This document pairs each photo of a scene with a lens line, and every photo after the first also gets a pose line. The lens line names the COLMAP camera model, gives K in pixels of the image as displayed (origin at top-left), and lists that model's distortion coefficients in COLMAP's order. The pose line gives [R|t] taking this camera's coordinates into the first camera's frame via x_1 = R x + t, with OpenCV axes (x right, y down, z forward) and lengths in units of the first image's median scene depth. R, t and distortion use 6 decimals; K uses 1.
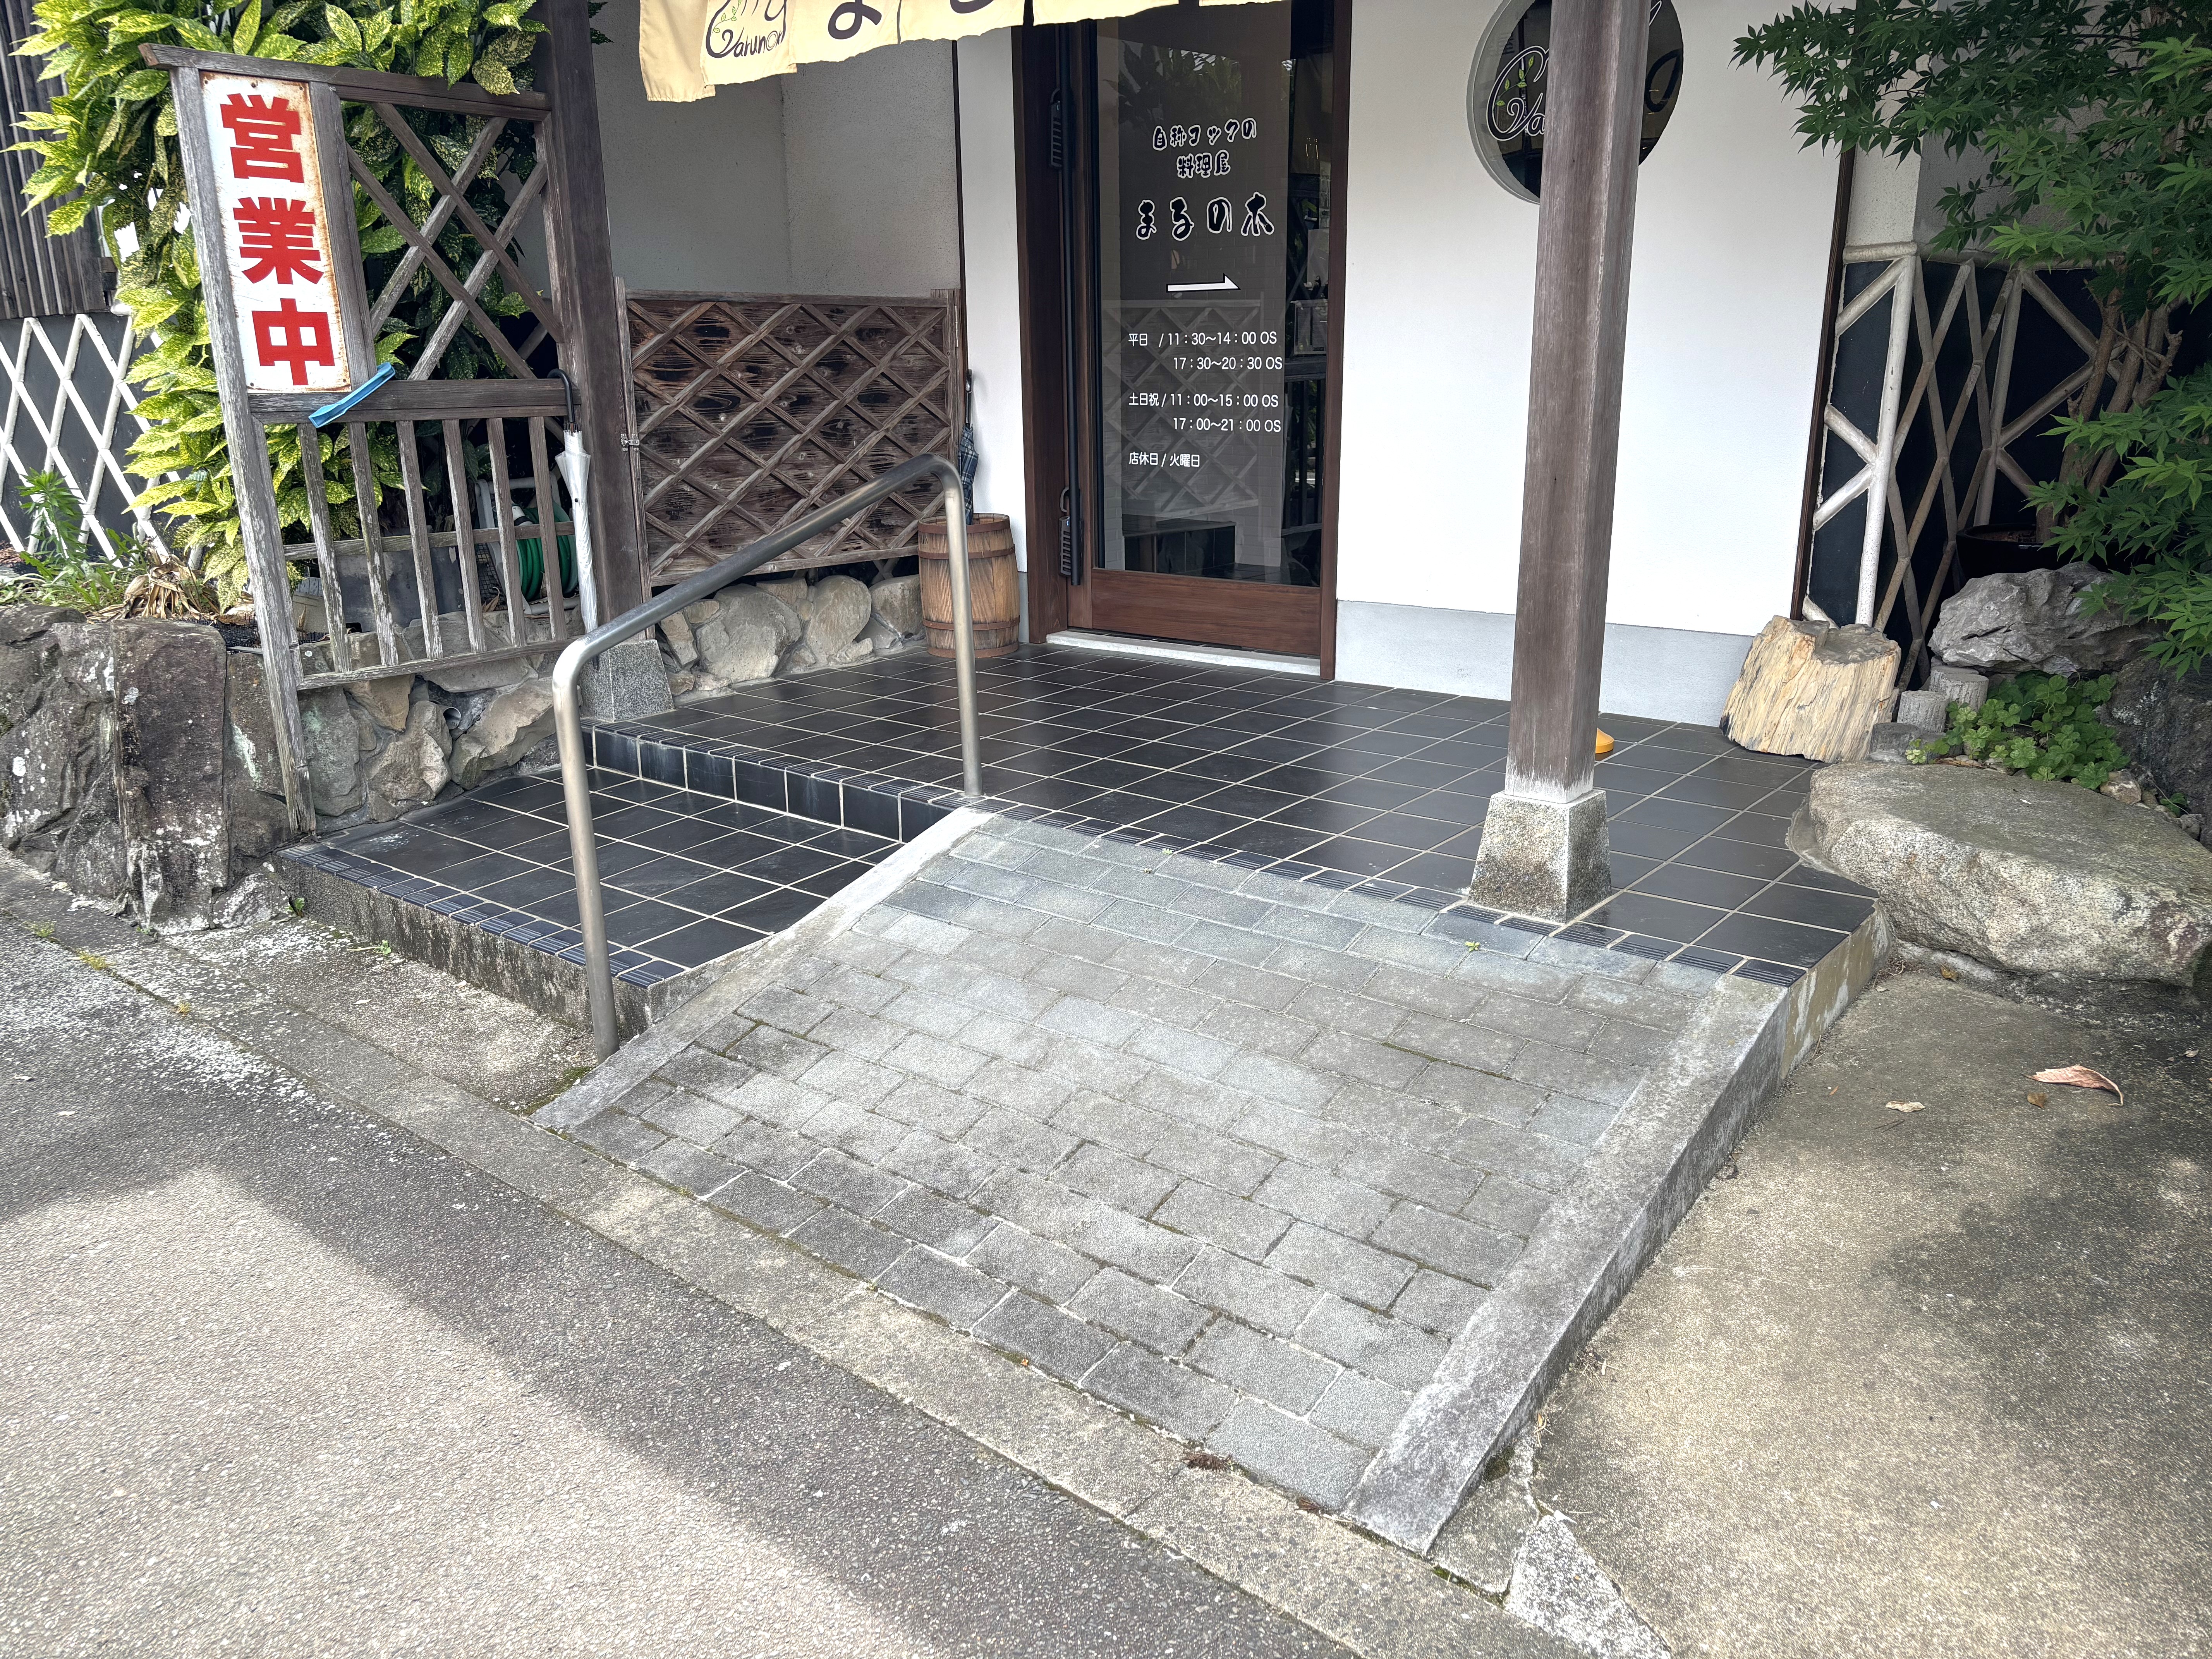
lens RADIAL K [[1682.1, 0, 1109.1], [0, 1682.1, 850.1], [0, 0, 1]] dist [0.061546, -0.061961]
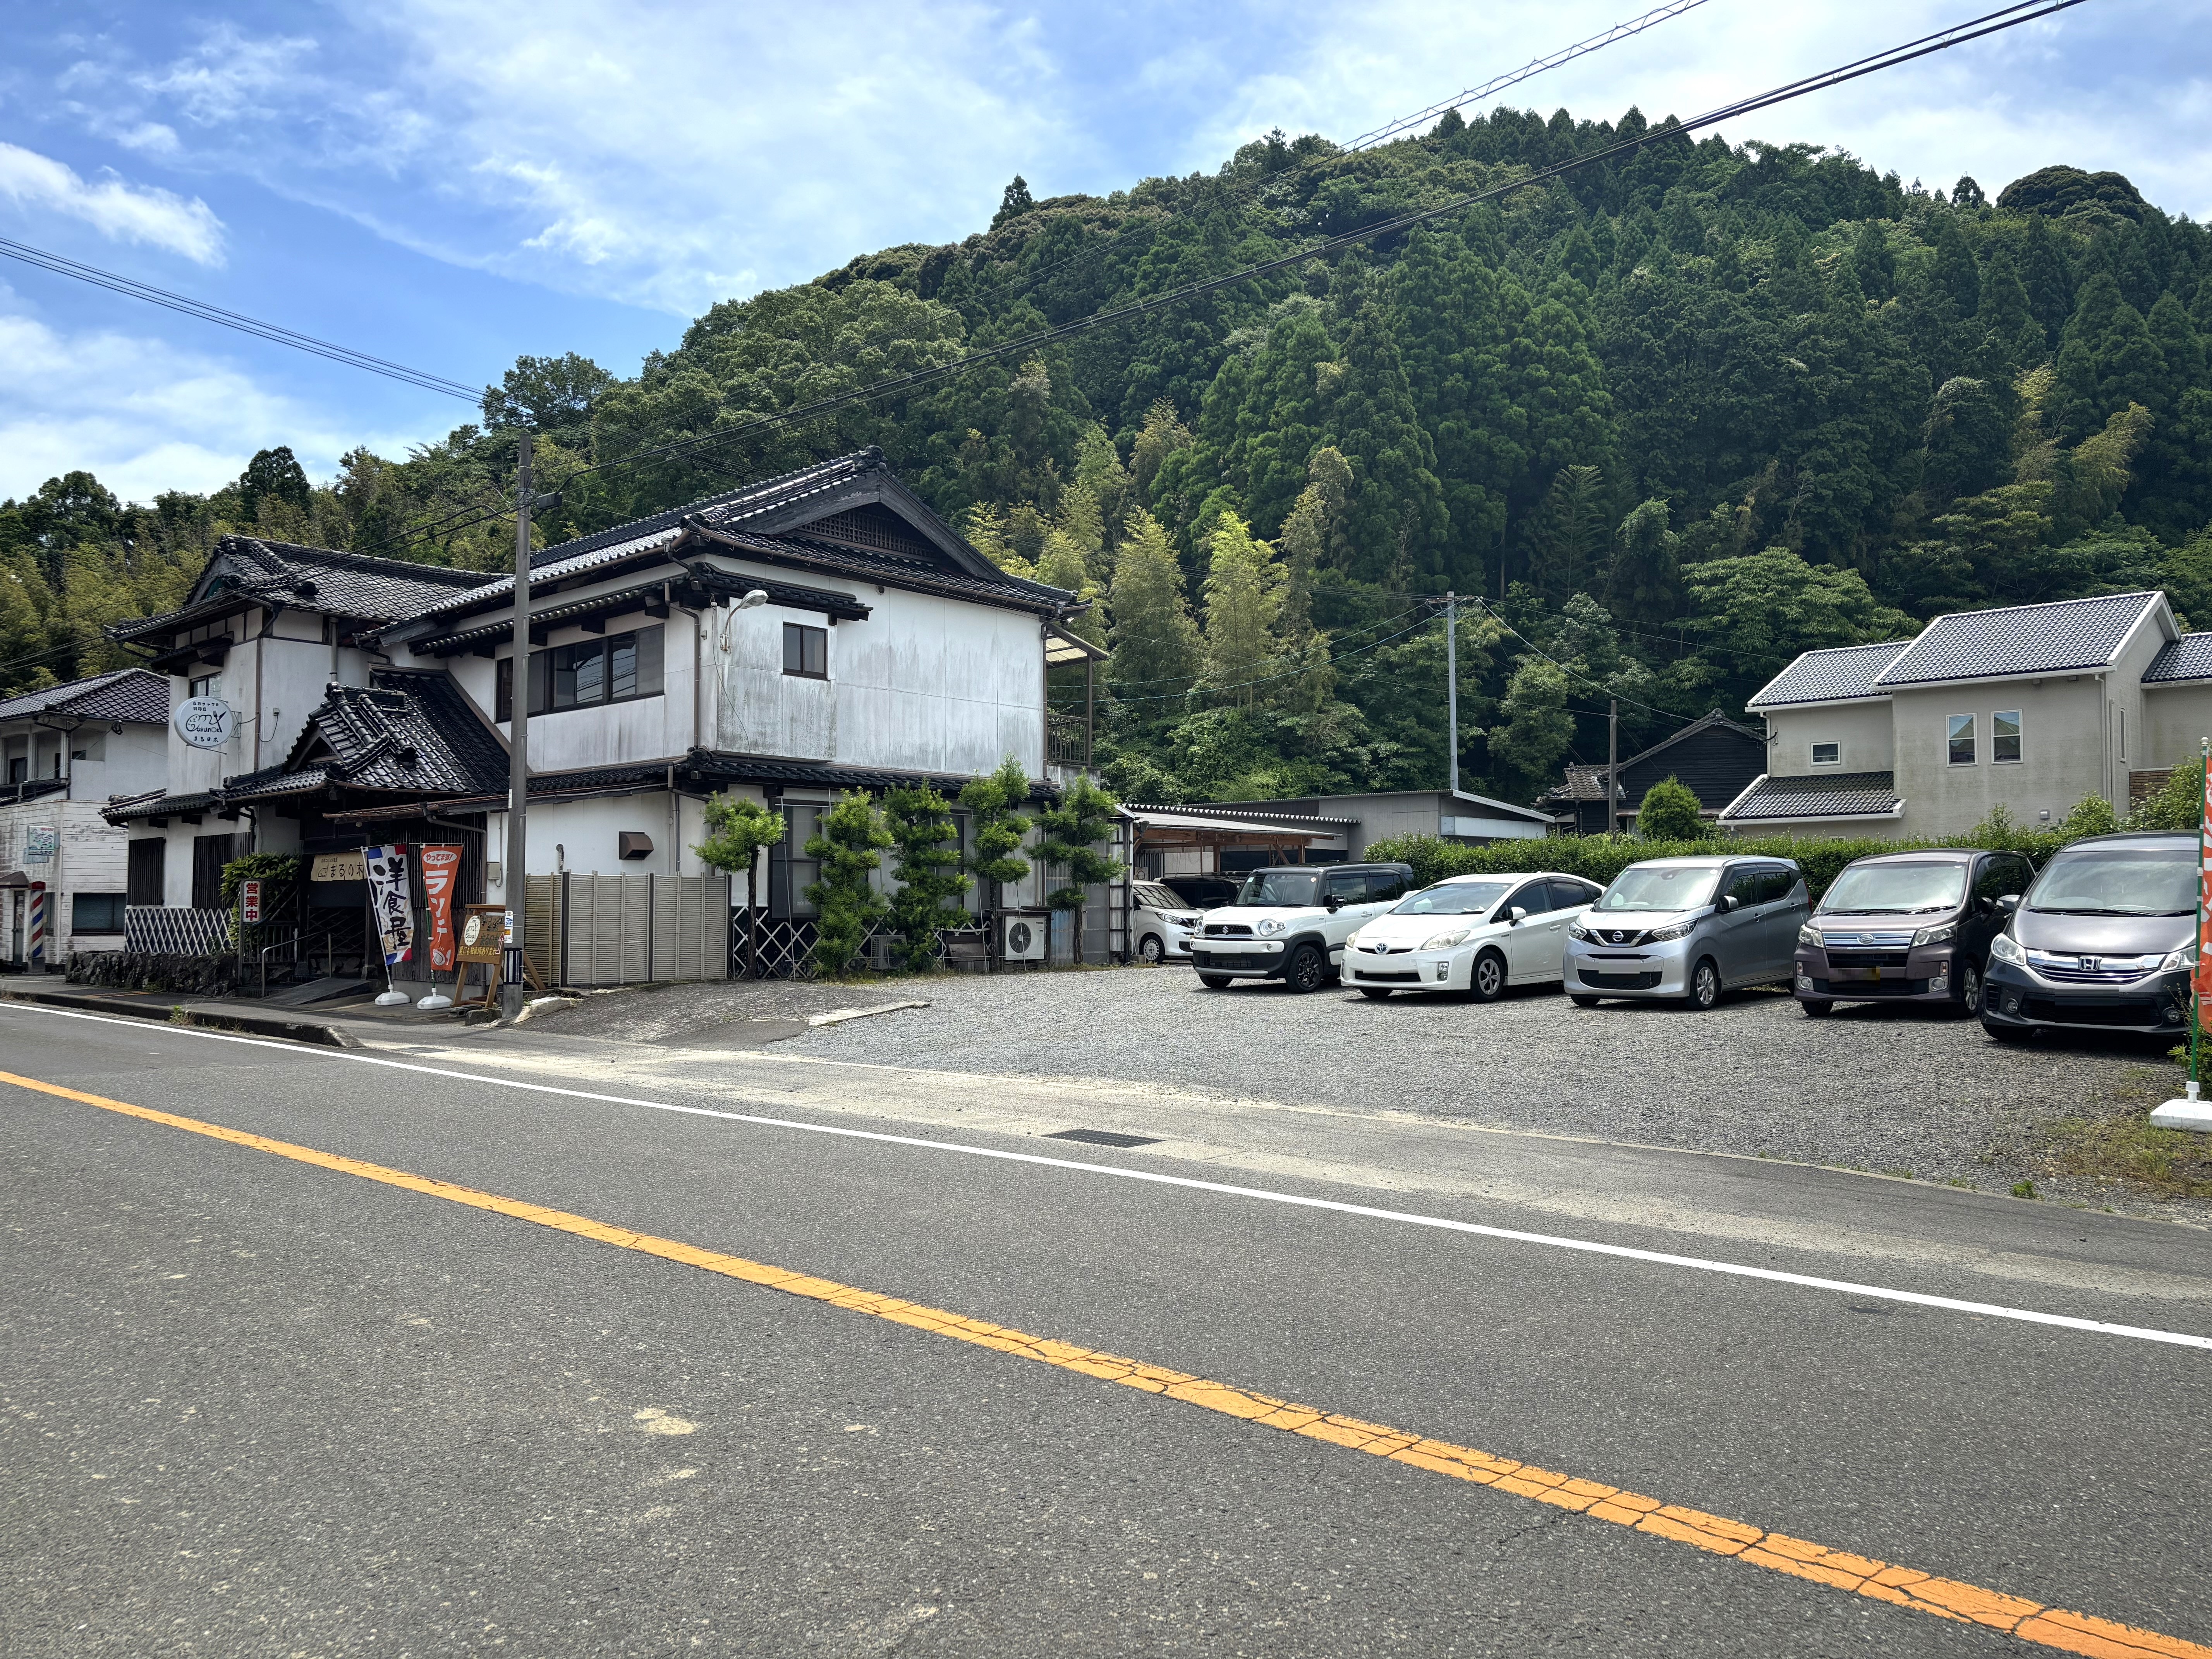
lens RADIAL K [[1682.1, 0, 1120.5], [0, 1682.1, 832.5], [0, 0, 1]] dist [0.061546, -0.061961]
pose [[0.997705, 0.004409, -0.067560, 3.402679], [-0.025907, 0.946796, -0.320789, 1.468599], [0.062551, 0.321803, 0.944738, -5.262024]]
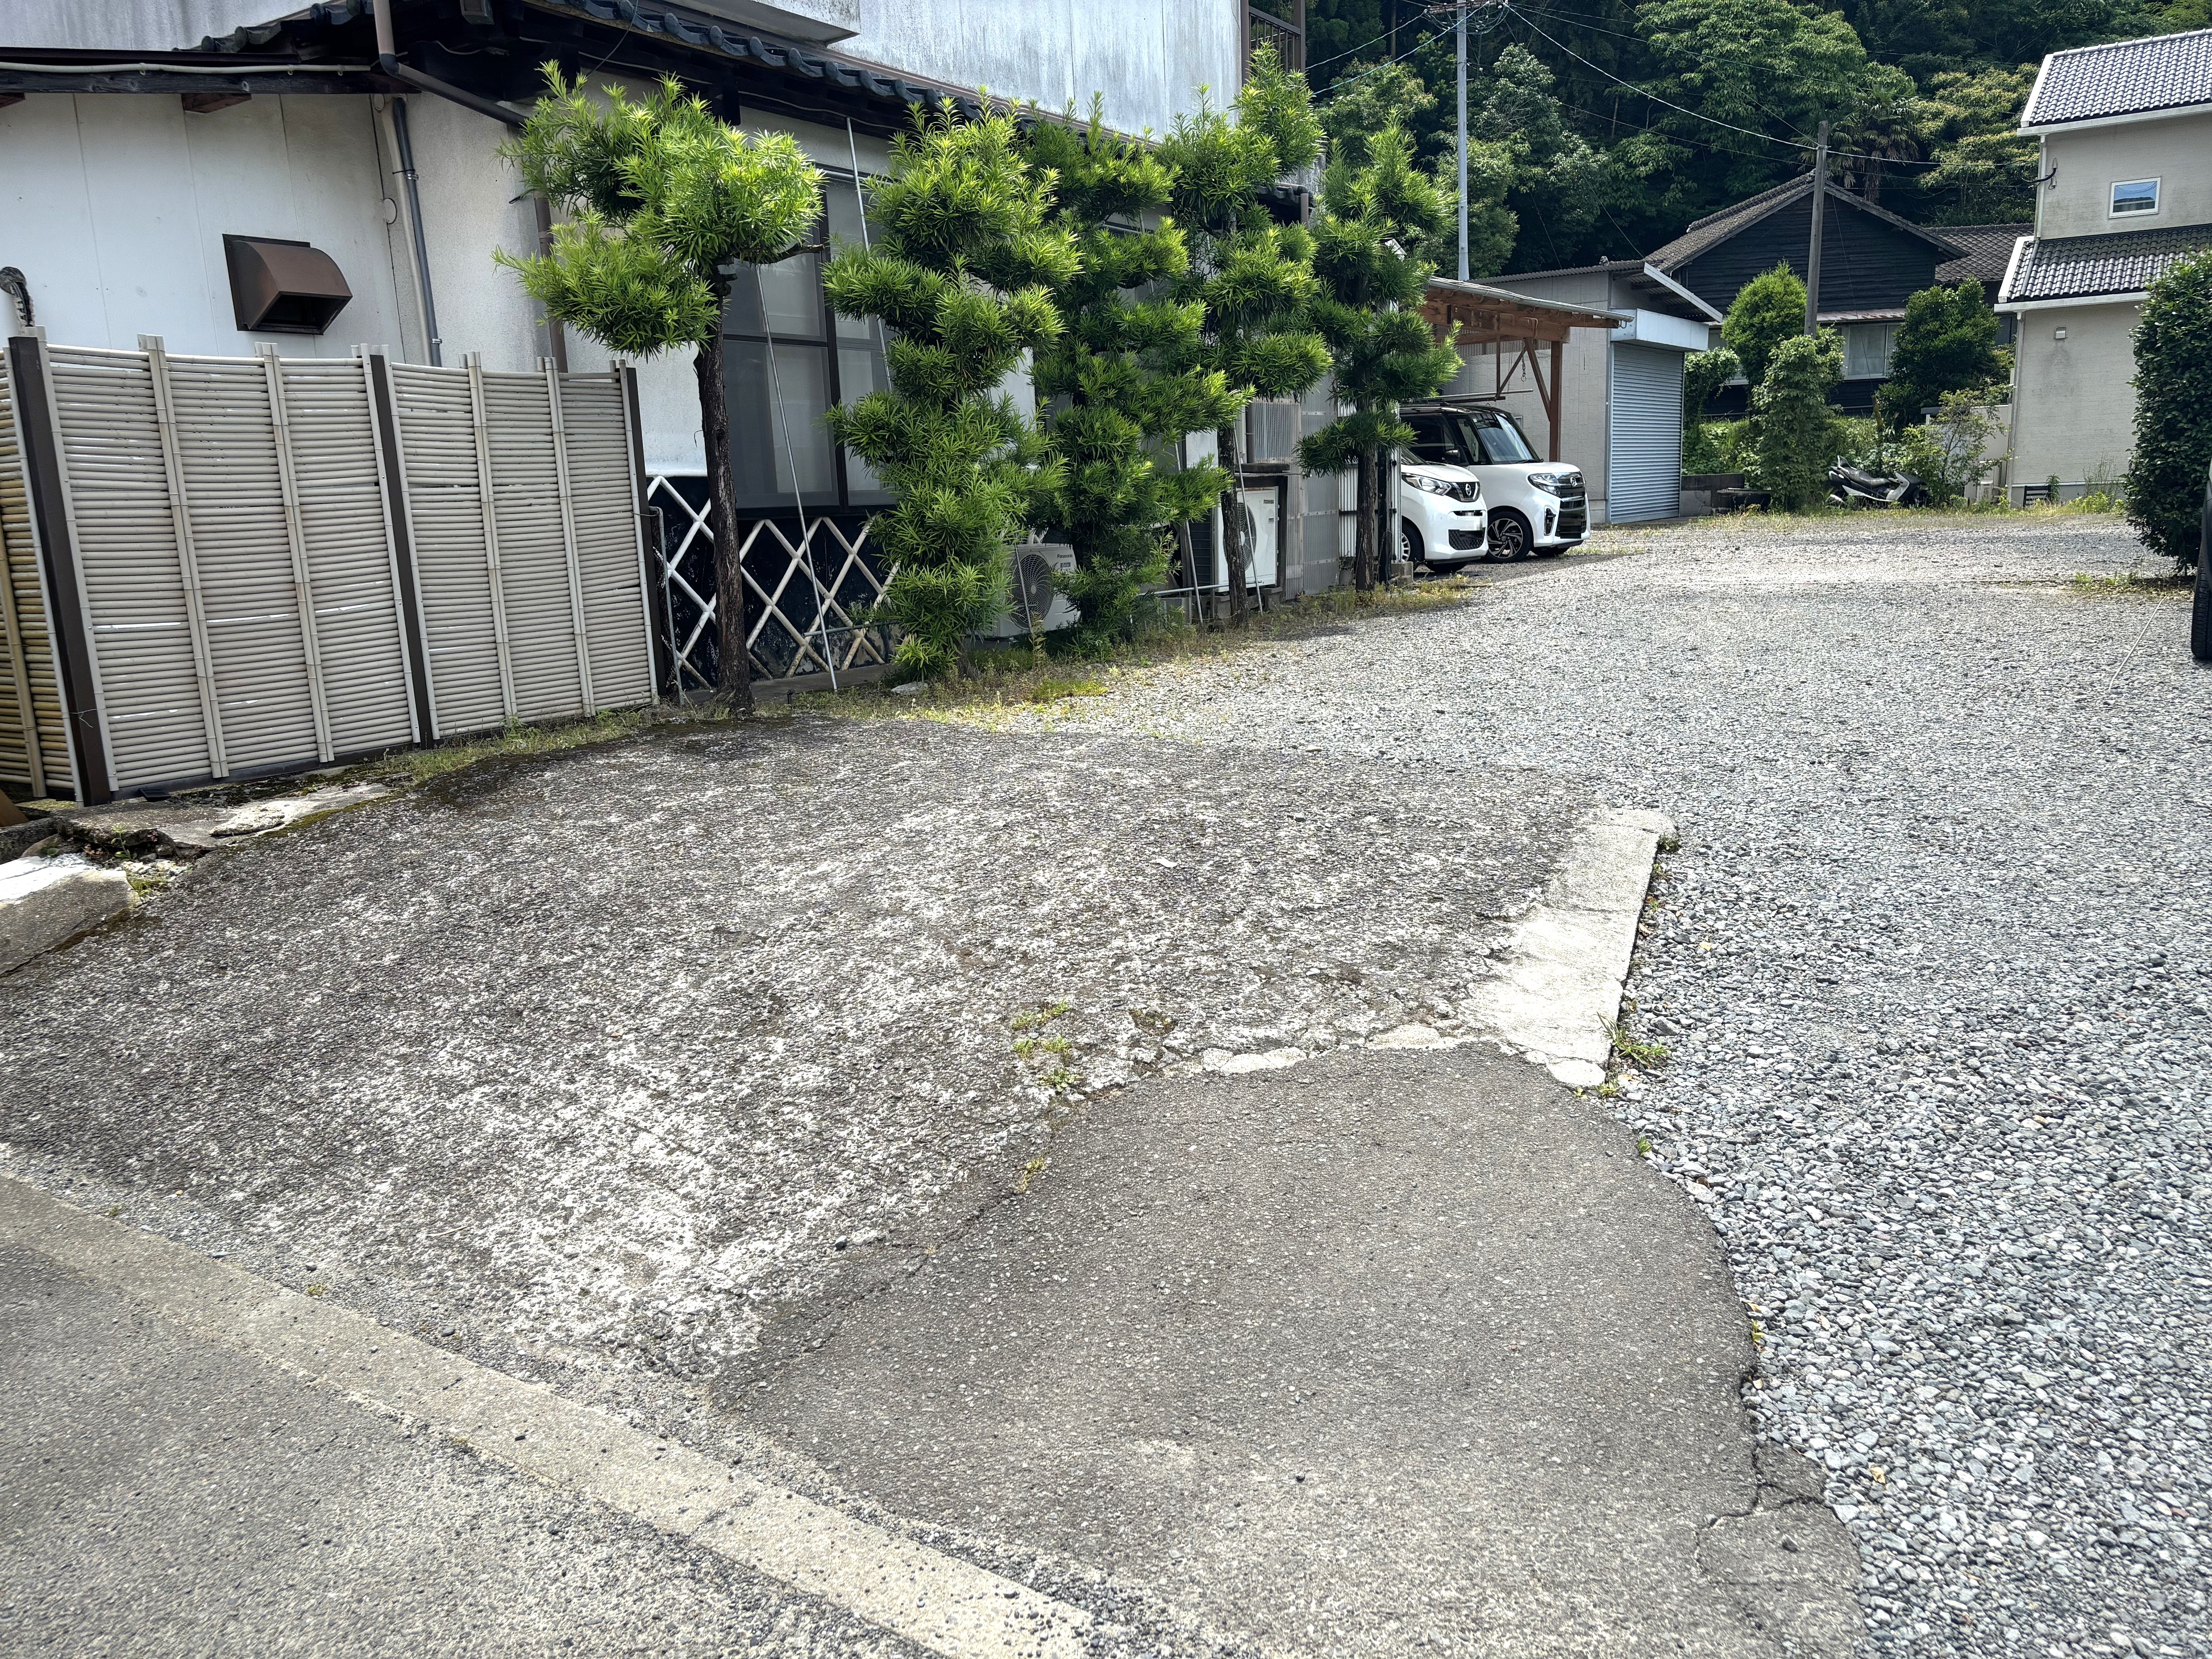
lens RADIAL K [[1682.1, 0, 1109.5], [0, 1682.1, 842.9], [0, 0, 1]] dist [0.061546, -0.061961]
pose [[0.992526, -0.057259, 0.107766, 1.968354], [0.065731, 0.994880, -0.076771, 0.463857], [-0.102818, 0.083281, 0.991208, -1.654036]]
